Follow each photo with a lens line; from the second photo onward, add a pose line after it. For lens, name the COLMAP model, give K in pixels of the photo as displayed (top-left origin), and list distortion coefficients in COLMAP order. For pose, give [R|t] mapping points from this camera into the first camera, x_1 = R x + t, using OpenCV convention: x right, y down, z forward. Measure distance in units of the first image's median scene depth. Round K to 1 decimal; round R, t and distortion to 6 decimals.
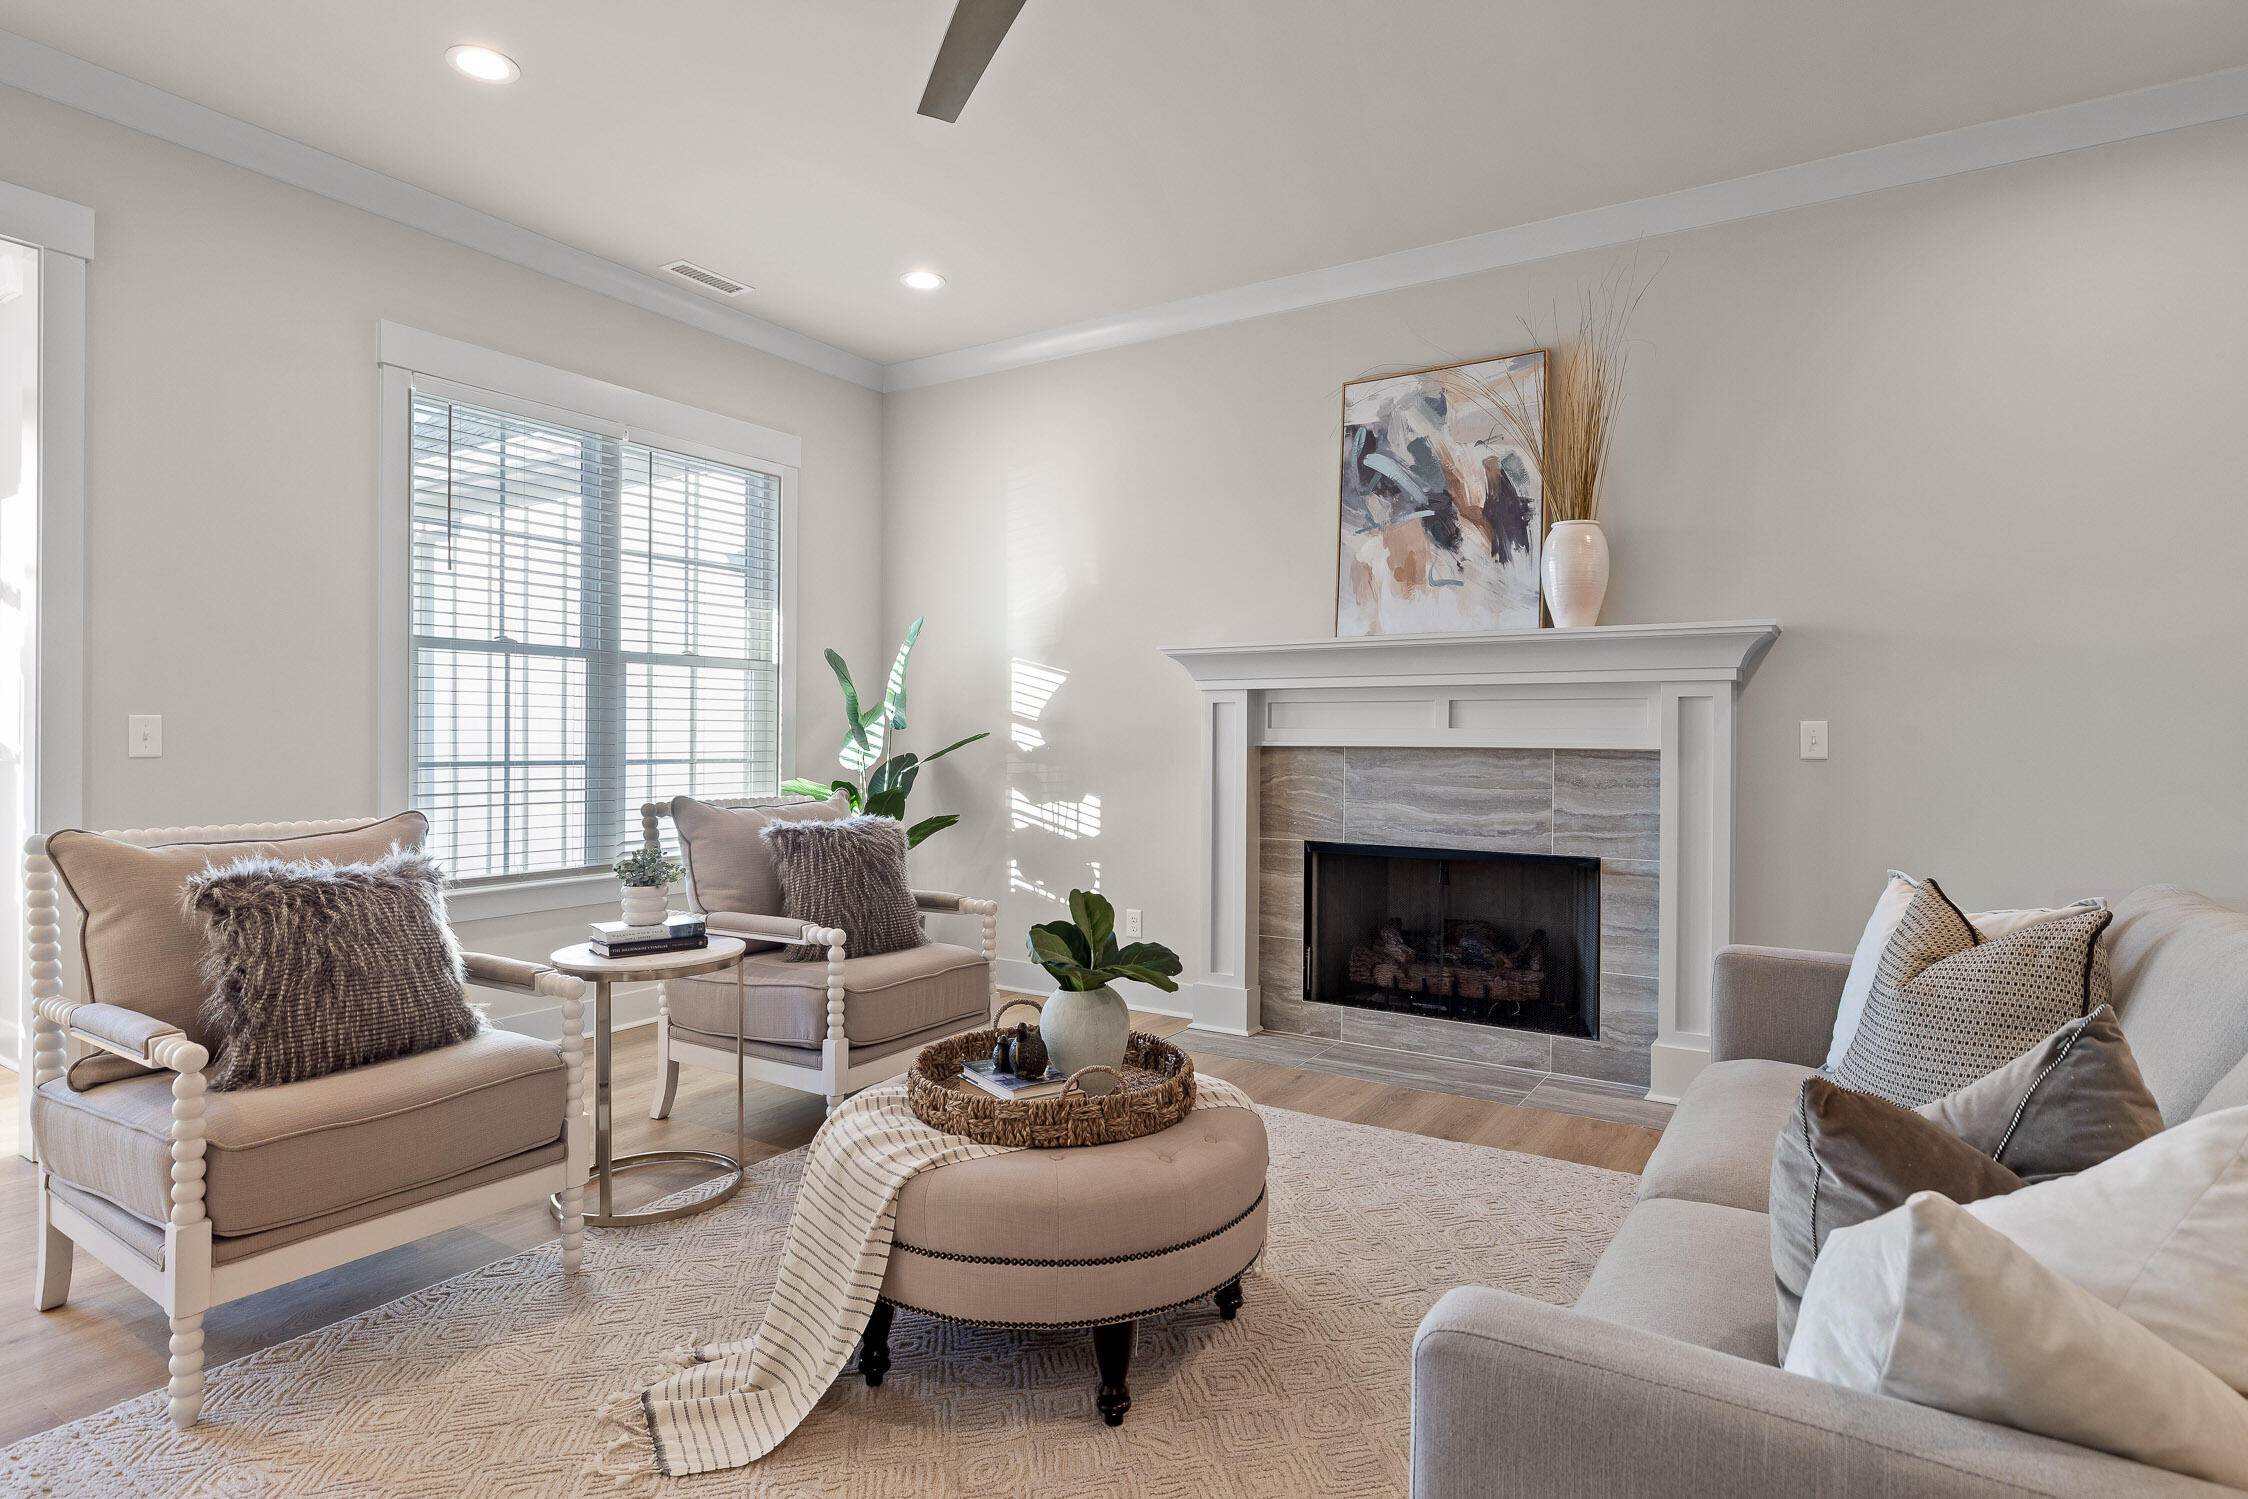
lens RADIAL K [[1194.0, 0, 1124.0], [0, 1194.0, 749.5], [0, 0, 1]] dist [0.002152, 0.000479]
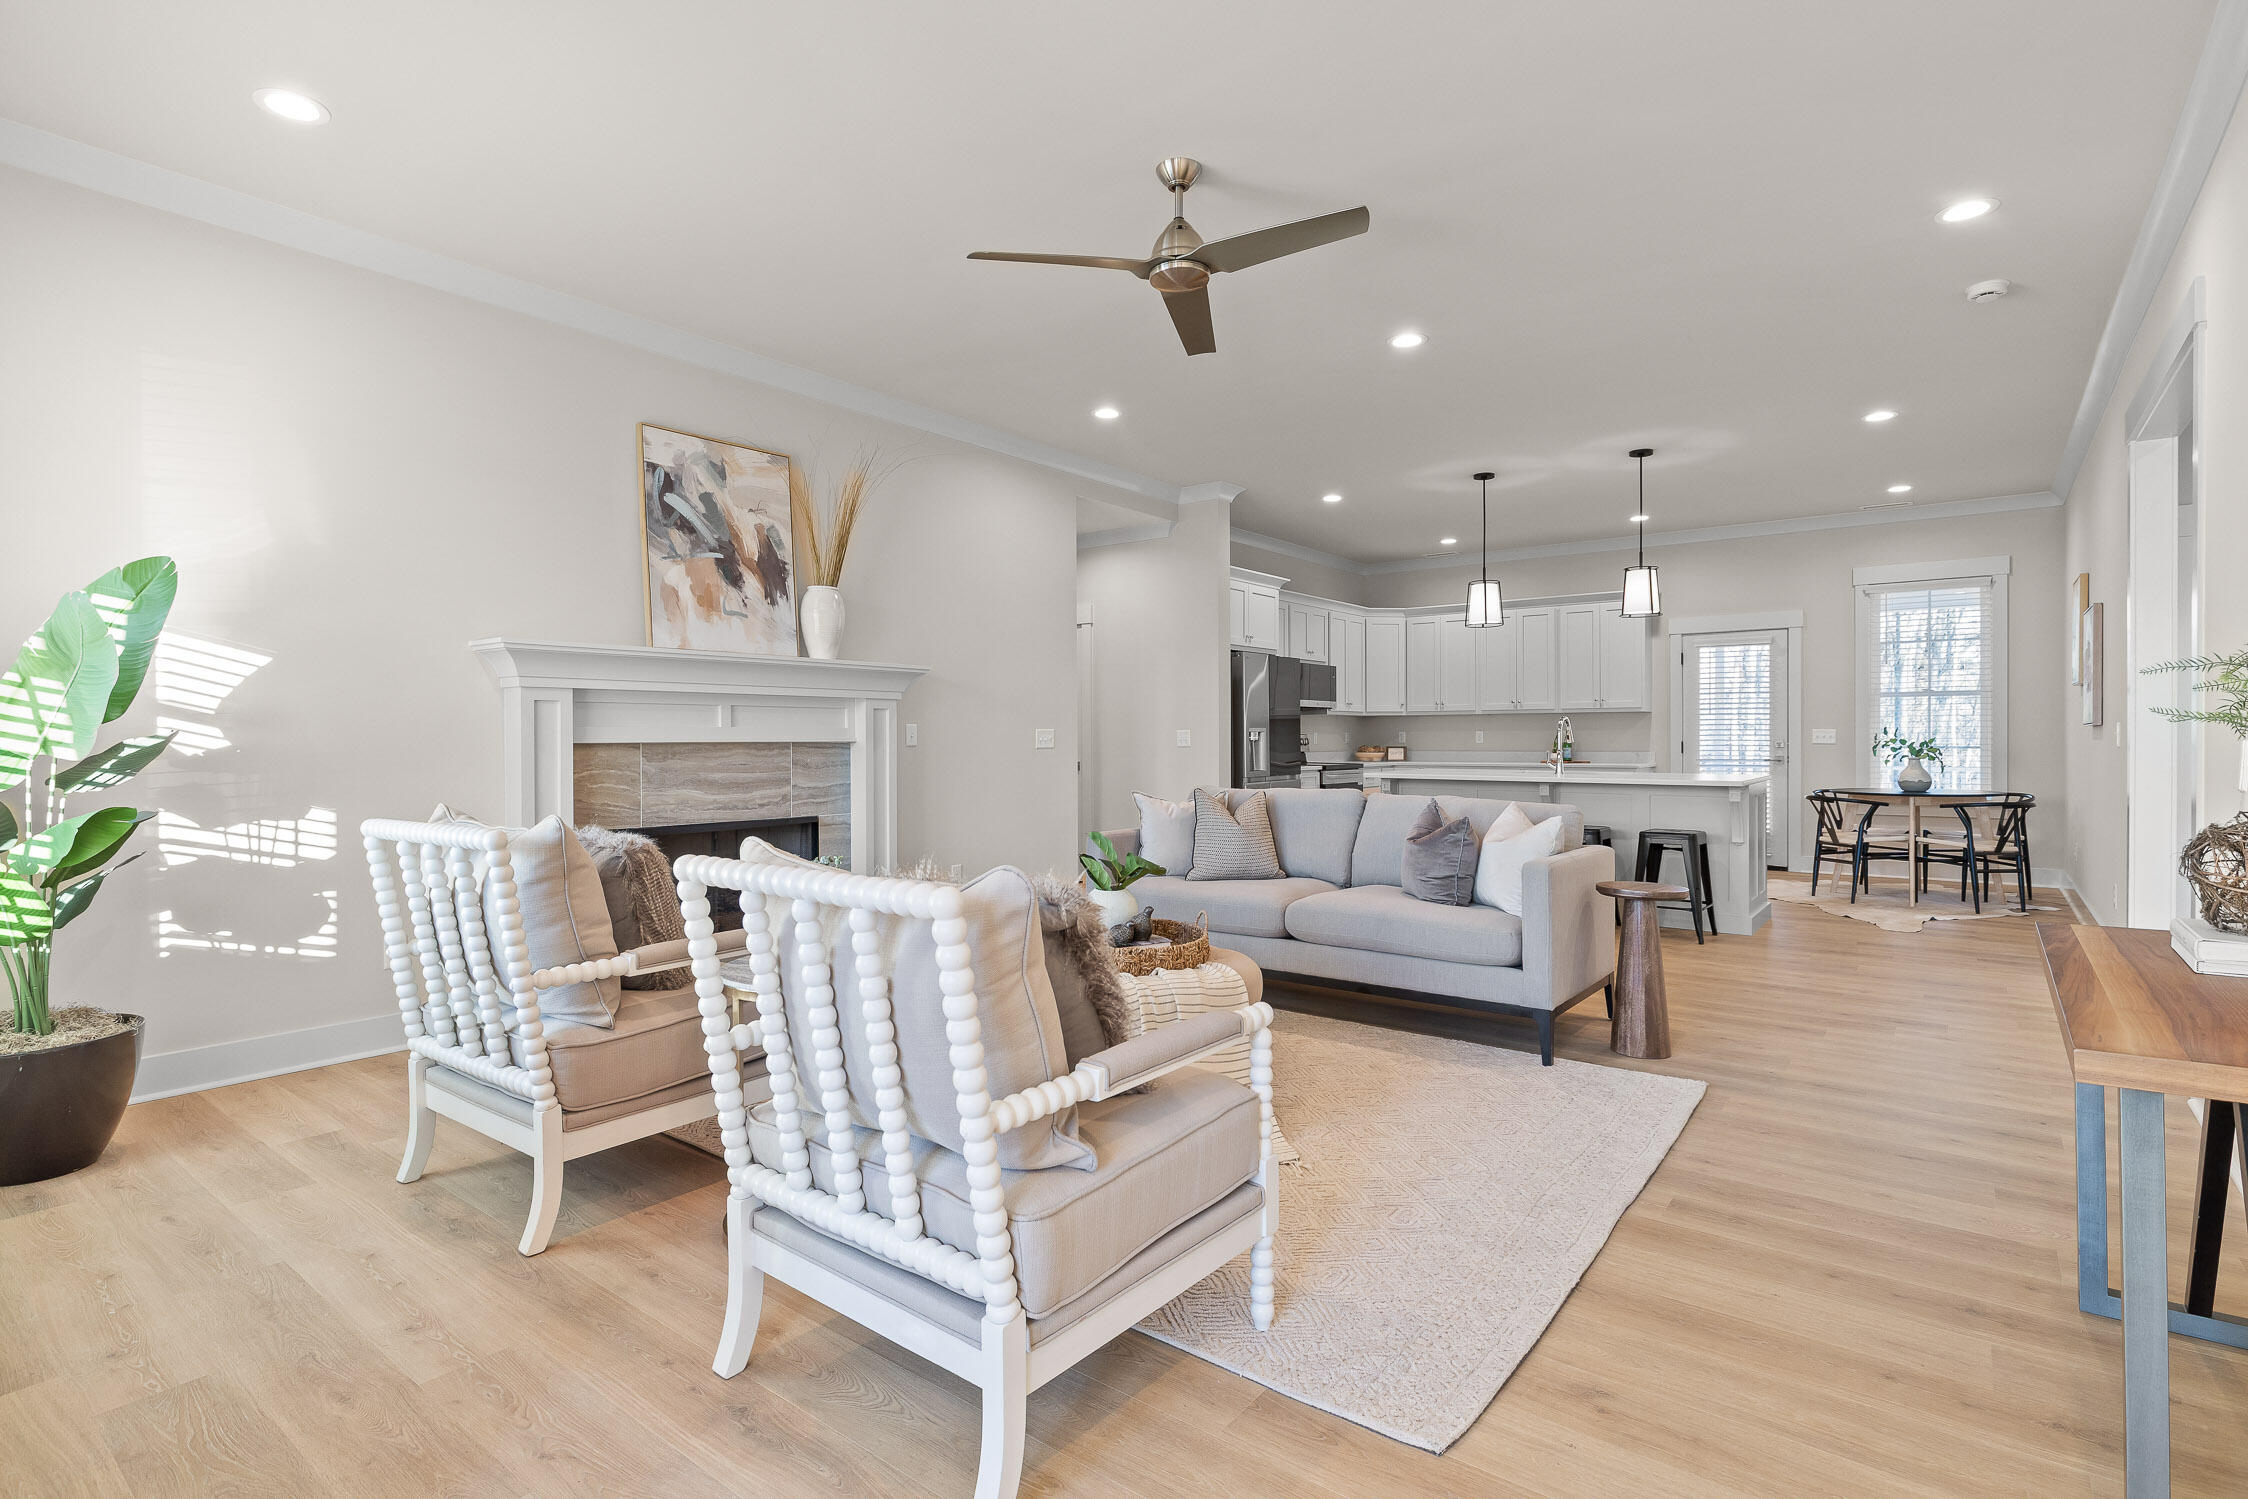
lens RADIAL K [[1096.5, 0, 1115.1], [0, 1096.5, 749.3], [0, 0, 1]] dist [0.000116, 0.000206]
pose [[0.091069, -0.019032, 0.995663, -0.834302], [0.010032, 0.999784, 0.018193, -0.010946], [-0.995794, 0.008331, 0.091241, 0.469338]]
